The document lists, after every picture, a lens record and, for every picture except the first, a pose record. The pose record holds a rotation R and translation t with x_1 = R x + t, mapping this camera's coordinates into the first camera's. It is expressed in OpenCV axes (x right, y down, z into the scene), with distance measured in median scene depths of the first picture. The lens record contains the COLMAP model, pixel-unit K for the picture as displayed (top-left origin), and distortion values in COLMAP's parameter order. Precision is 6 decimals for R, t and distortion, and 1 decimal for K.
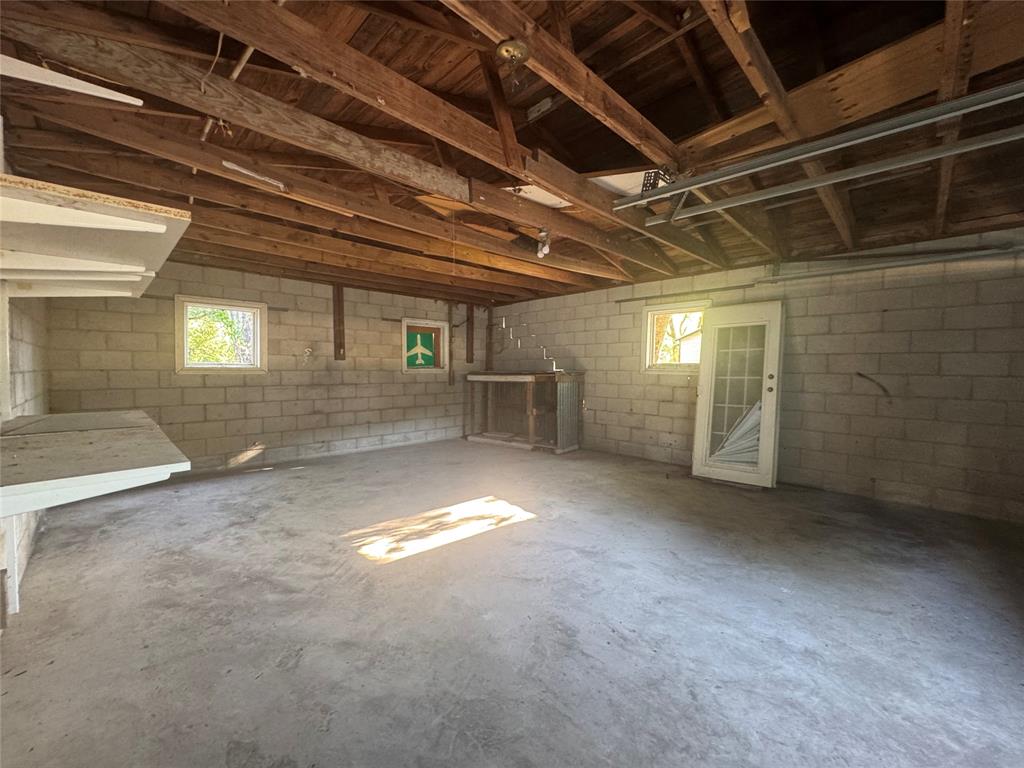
lens RADIAL K [[412.7, 0, 512.5], [0, 412.7, 385.0], [0, 0, 1]] dist [-0.001315, 0.000004]
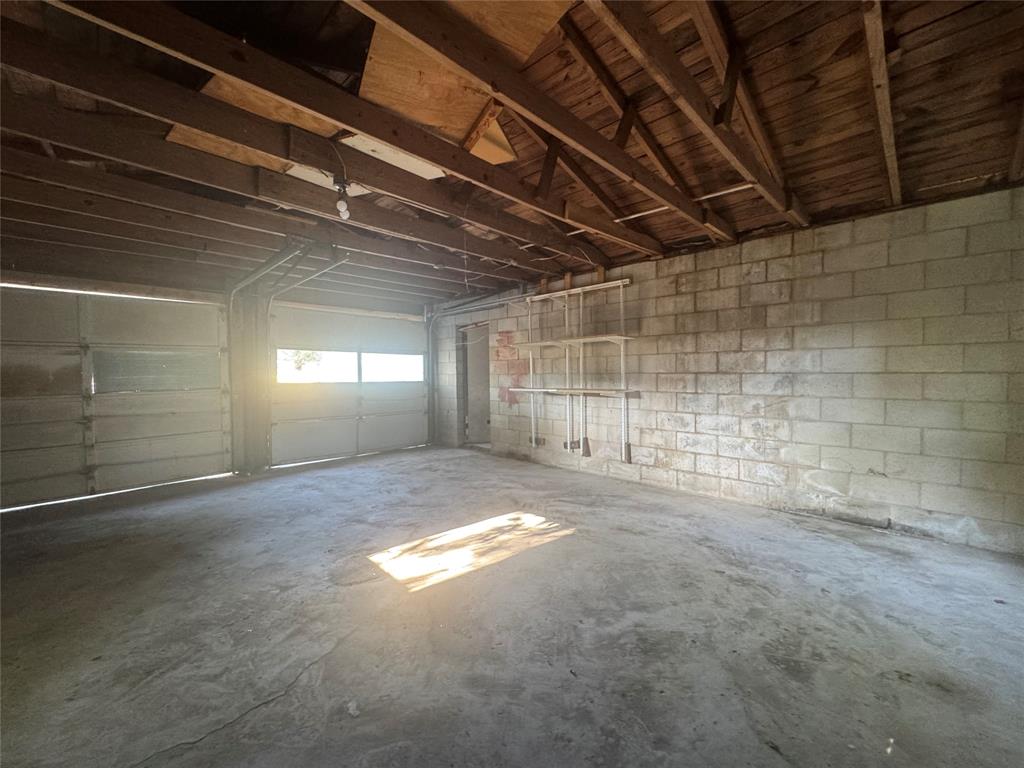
lens RADIAL K [[412.7, 0, 510.9], [0, 412.7, 379.3], [0, 0, 1]] dist [-0.001315, 0.000004]
pose [[-0.999960, 0.002663, -0.008566, -0.238642], [0.002151, 0.998248, 0.059137, -0.080432], [0.008708, 0.059116, -0.998213, 2.006353]]
